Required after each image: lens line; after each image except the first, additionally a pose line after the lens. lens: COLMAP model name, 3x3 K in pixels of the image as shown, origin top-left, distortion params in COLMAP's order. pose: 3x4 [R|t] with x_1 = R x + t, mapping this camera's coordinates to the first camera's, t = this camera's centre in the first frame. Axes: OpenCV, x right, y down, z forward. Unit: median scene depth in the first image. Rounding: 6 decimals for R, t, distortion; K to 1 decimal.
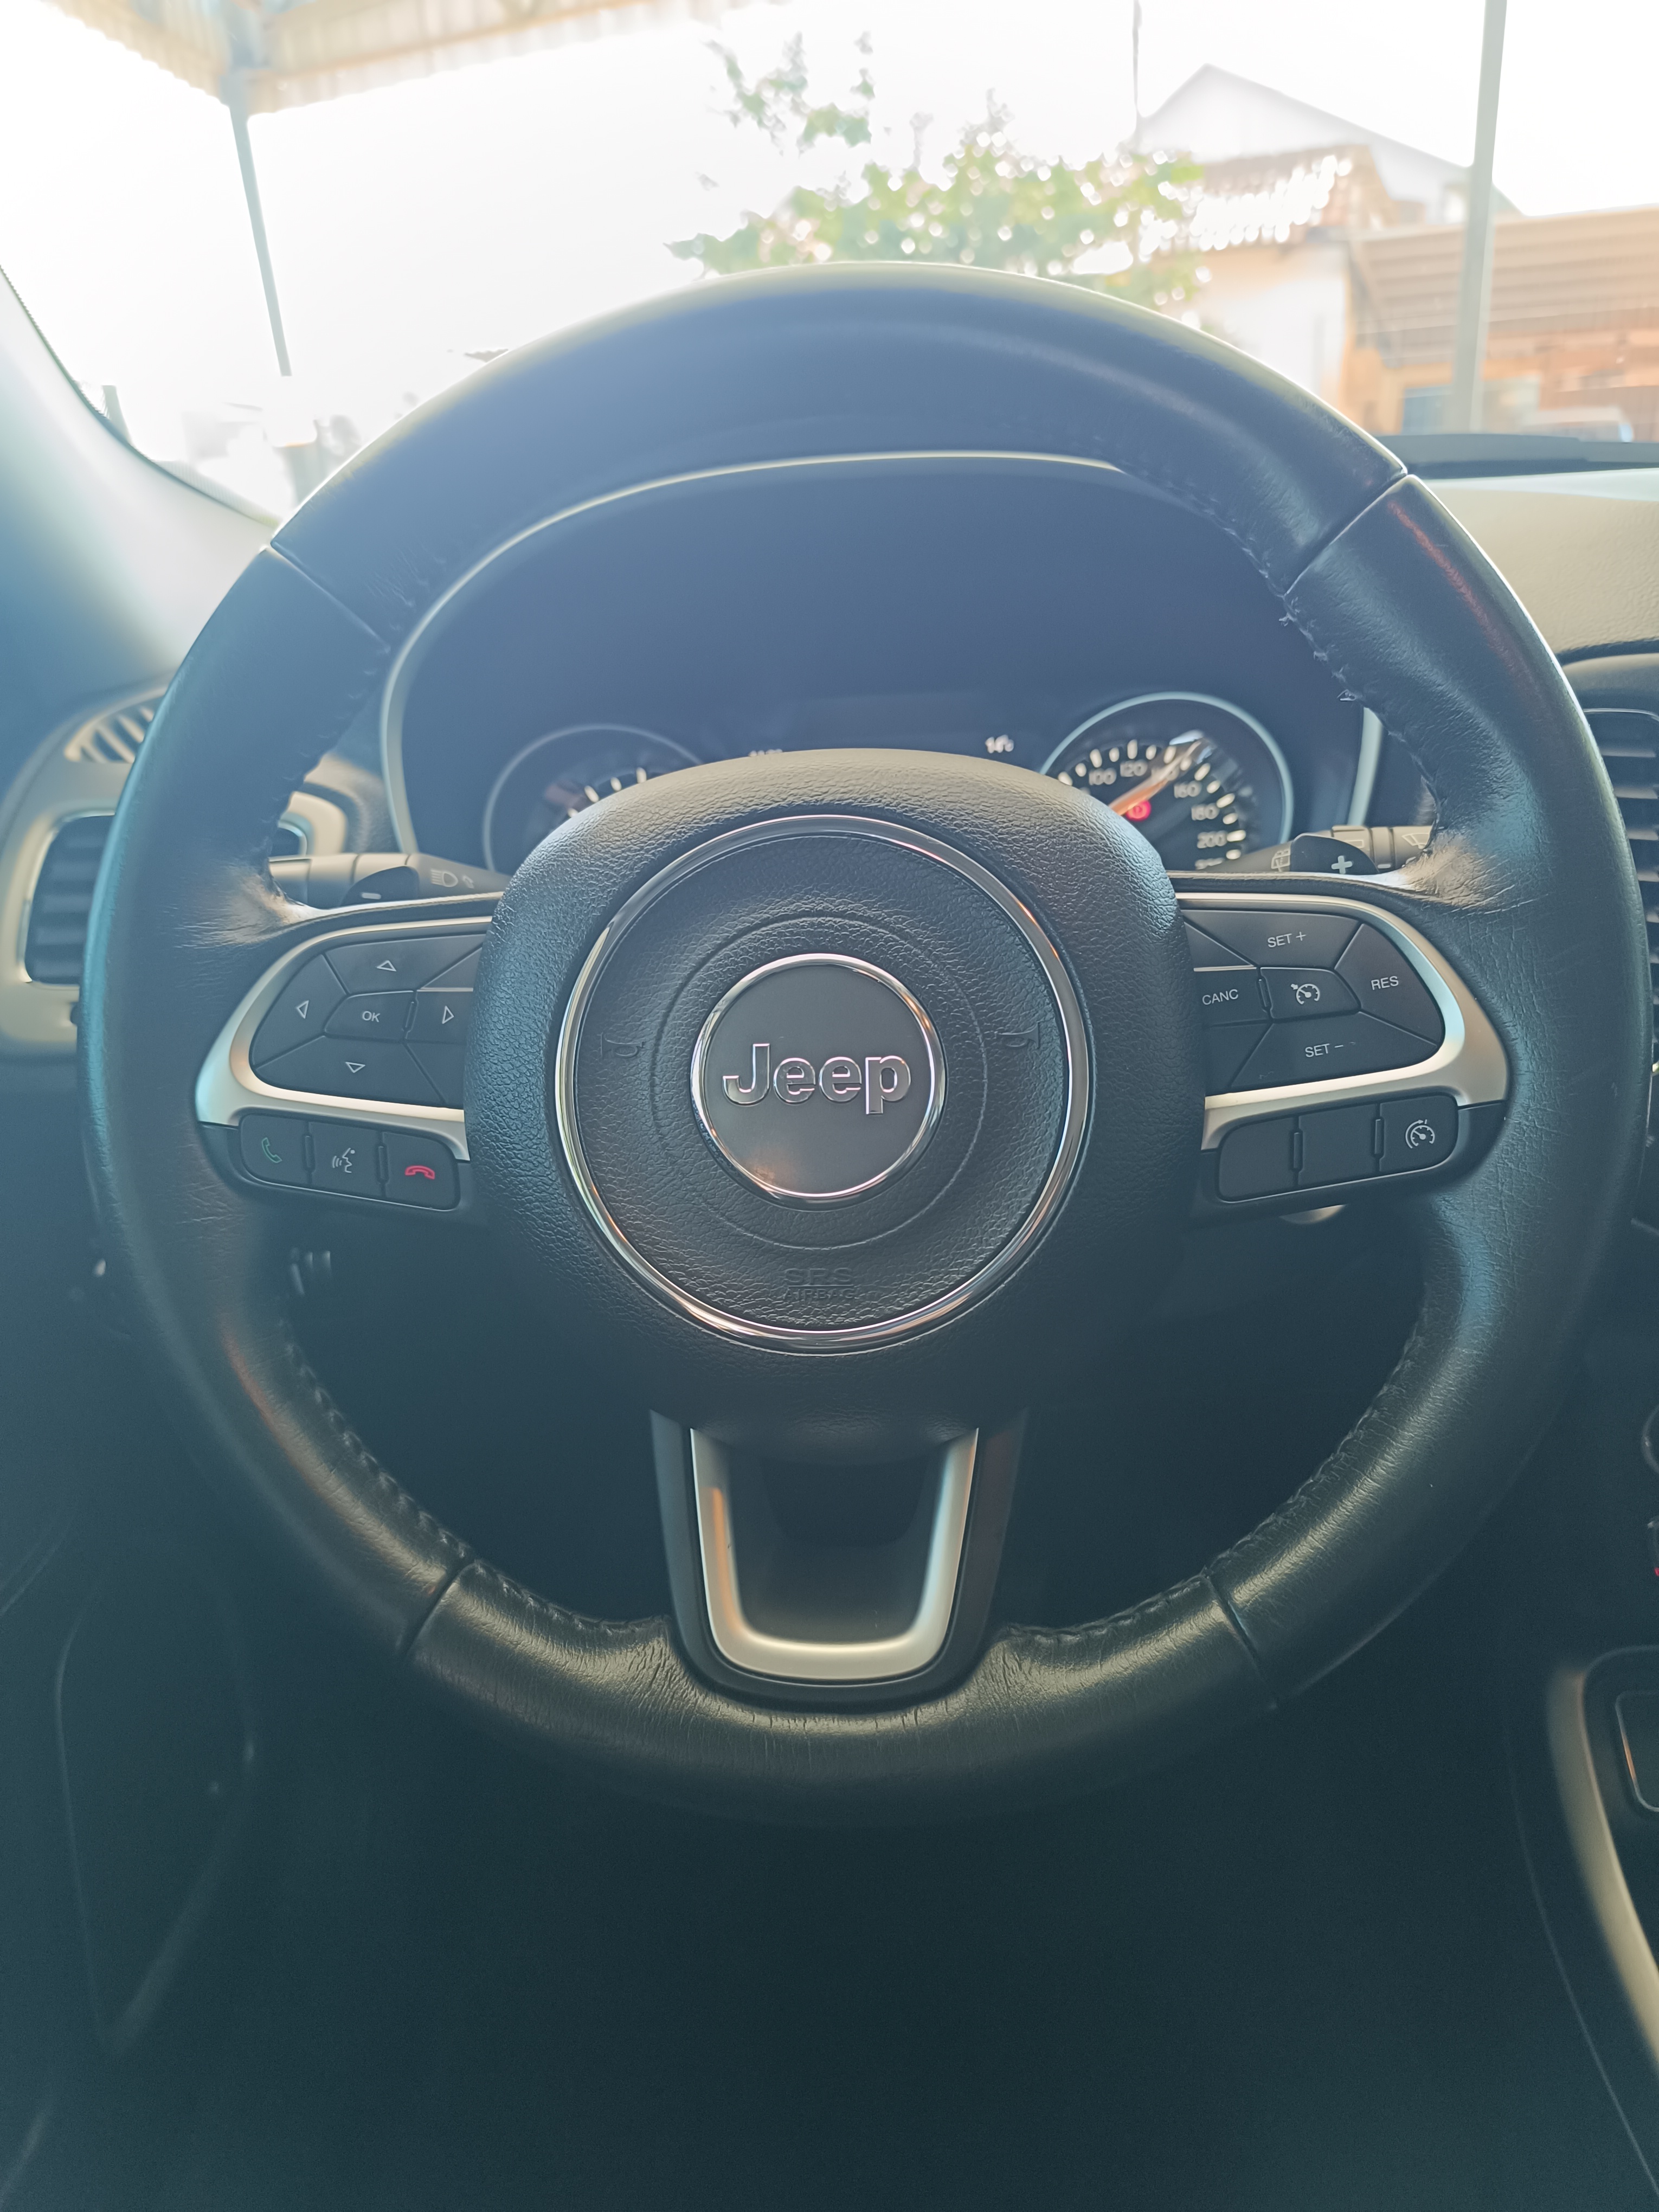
lens RADIAL K [[1553.1, 0, 829.5], [0, 1553.1, 1106.0], [0, 0, 1]] dist [-0.006309, -0.006448]
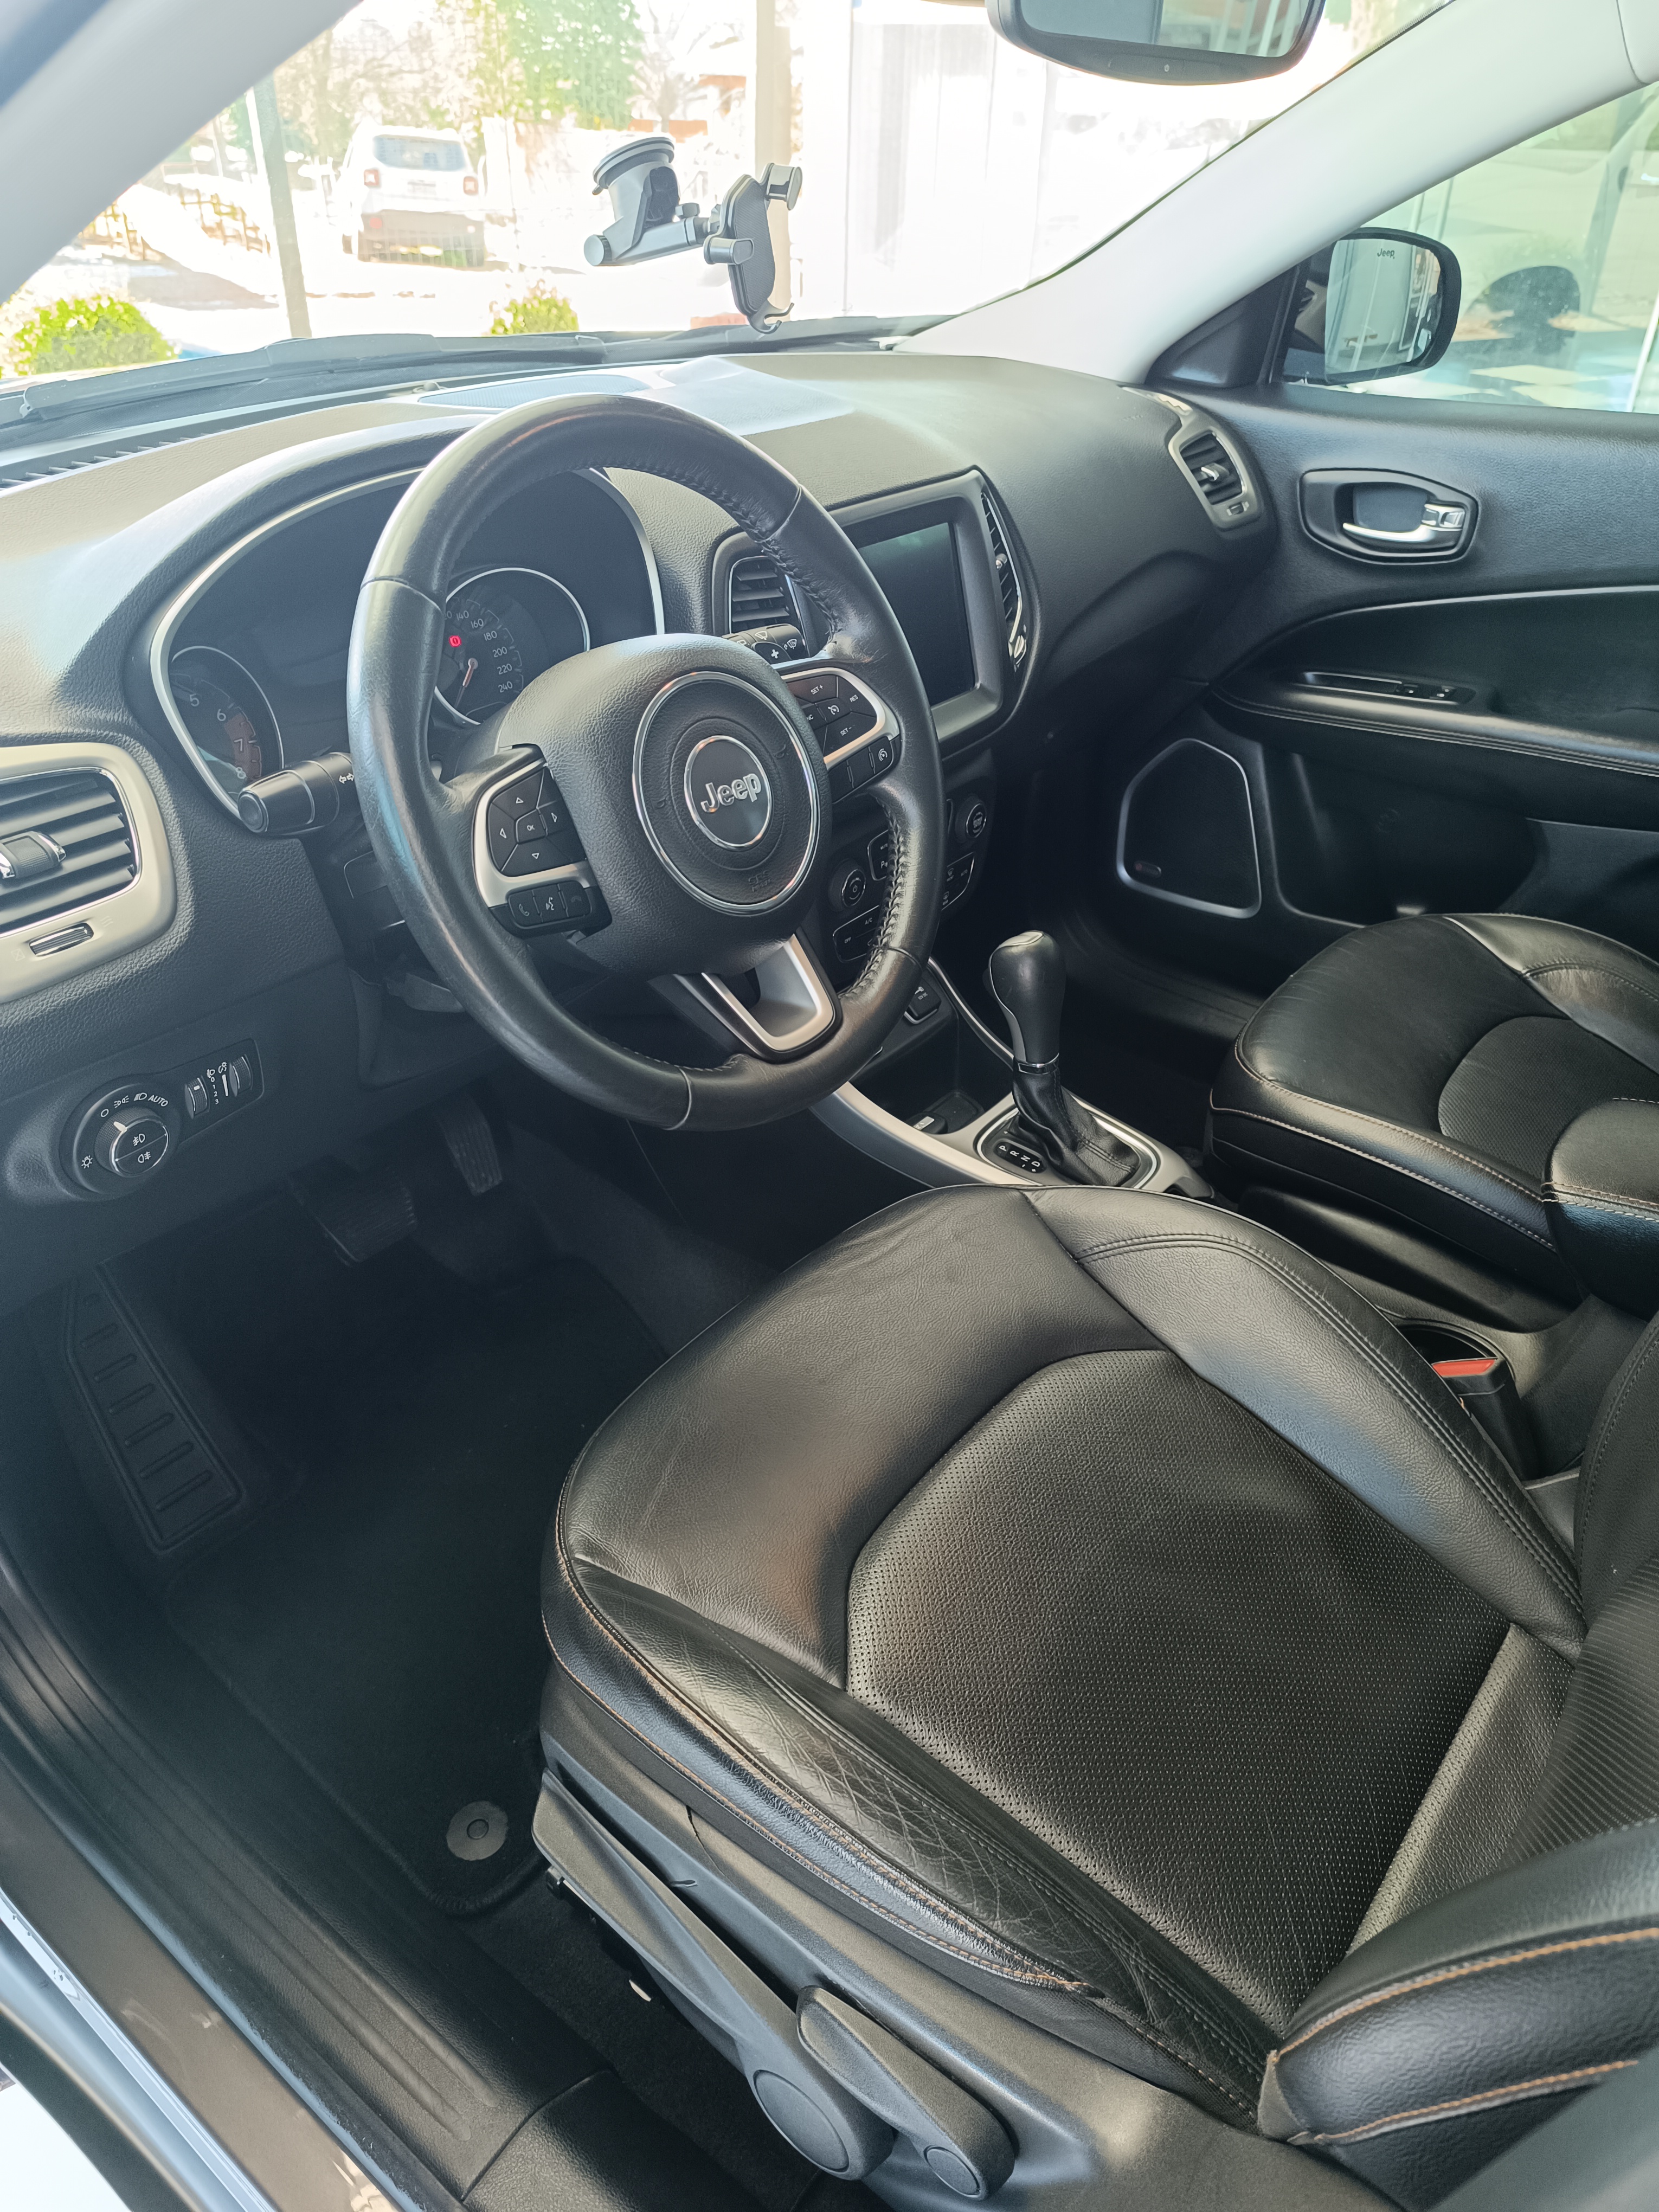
lens RADIAL K [[1544.9, 0, 824.0], [0, 1544.9, 1117.3], [0, 0, 1]] dist [0.008381, -0.004072]
pose [[0.549917, -0.399619, 0.733414, -1.660354], [0.272261, 0.915914, 0.294916, -0.197625], [-0.789598, 0.037501, 0.612477, -0.428975]]
